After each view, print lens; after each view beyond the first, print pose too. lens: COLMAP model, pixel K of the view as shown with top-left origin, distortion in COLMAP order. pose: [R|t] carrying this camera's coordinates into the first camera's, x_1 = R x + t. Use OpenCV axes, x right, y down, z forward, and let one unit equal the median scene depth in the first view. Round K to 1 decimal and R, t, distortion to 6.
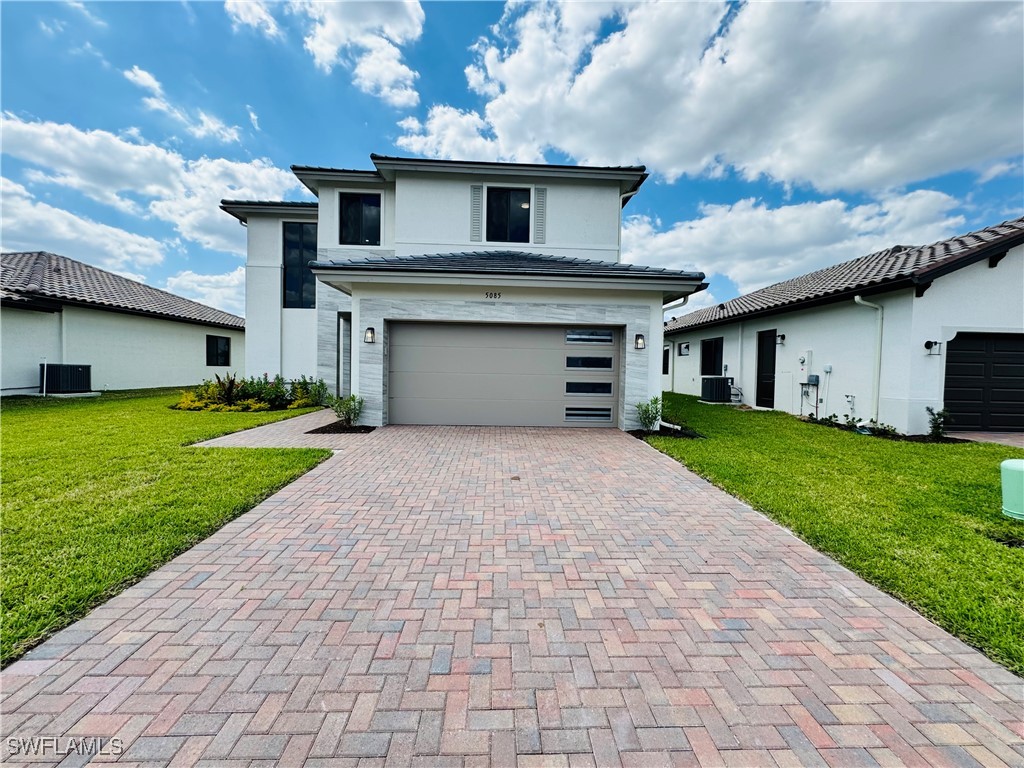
lens RADIAL K [[409.7, 0, 512.6], [0, 409.7, 382.8], [0, 0, 1]] dist [-0.002091, -0.000141]
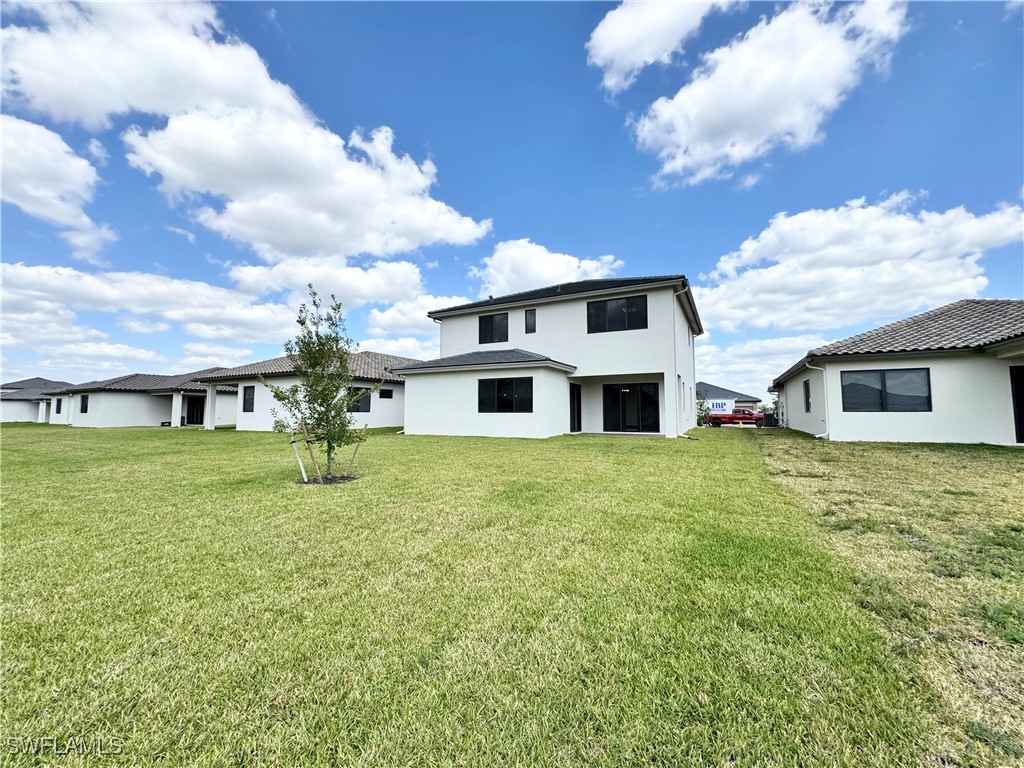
lens RADIAL K [[409.7, 0, 512.6], [0, 409.7, 382.8], [0, 0, 1]] dist [-0.002091, -0.000141]
pose [[0.854051, -0.058975, -0.516835, 1.284994], [-0.005605, 0.992452, -0.122508, 0.069681], [0.520158, 0.107525, 0.847274, -0.611555]]
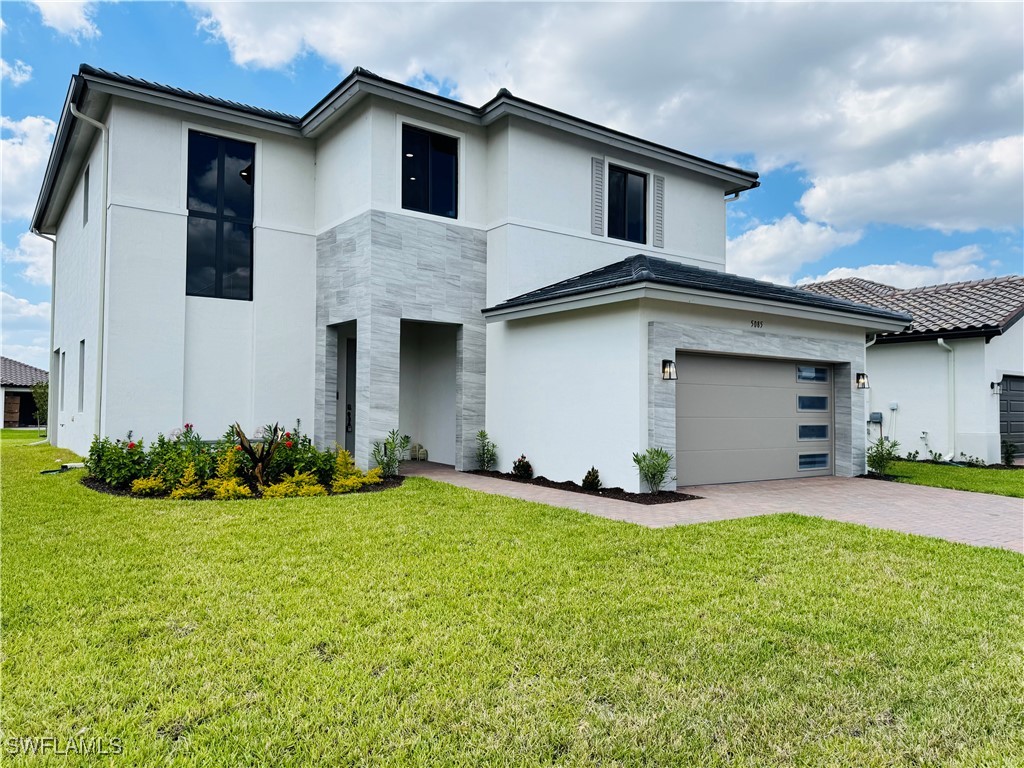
lens RADIAL K [[716.9, 0, 512.3], [0, 716.9, 386.4], [0, 0, 1]] dist [0.101944, -0.168652]
pose [[0.831308, 0.004706, 0.555792, -1.152002], [0.026159, 0.998525, -0.047582, -0.026074], [-0.555196, 0.054094, 0.829959, 0.050317]]
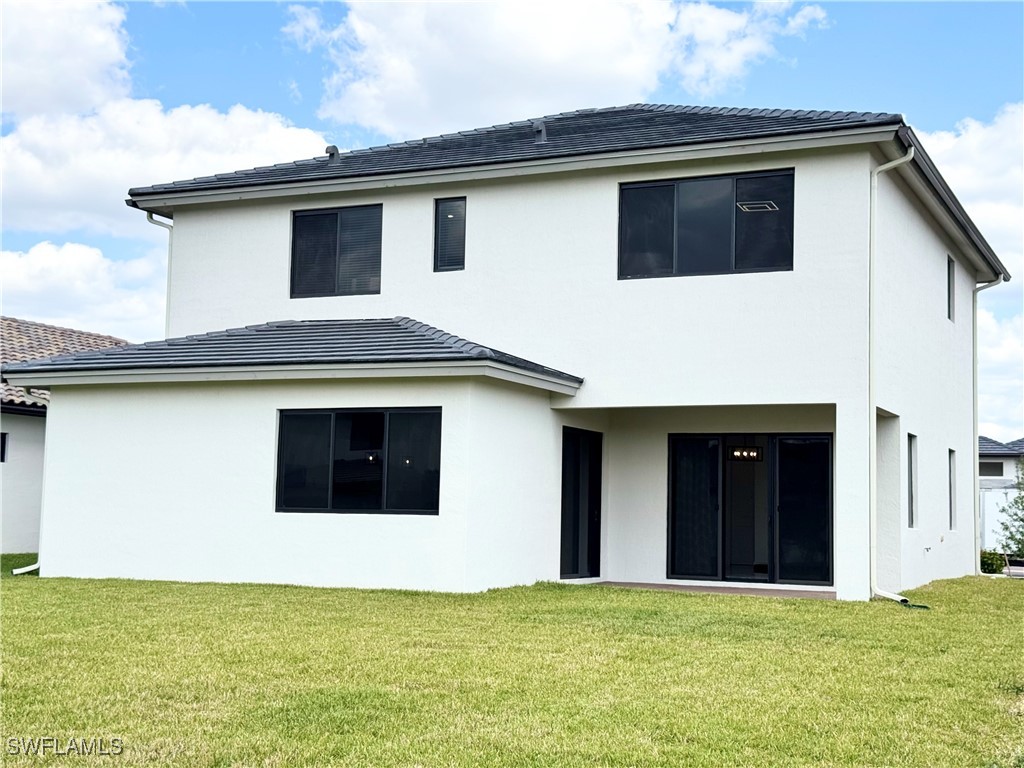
lens RADIAL K [[1431.3, 0, 511.7], [0, 1431.3, 387.9], [0, 0, 1]] dist [0.113580, 0.062202]
pose [[0.879606, -0.045226, -0.473549, 1.495306], [-0.024534, 0.989833, -0.140105, 0.084282], [0.475070, 0.134855, 0.869553, -0.799477]]
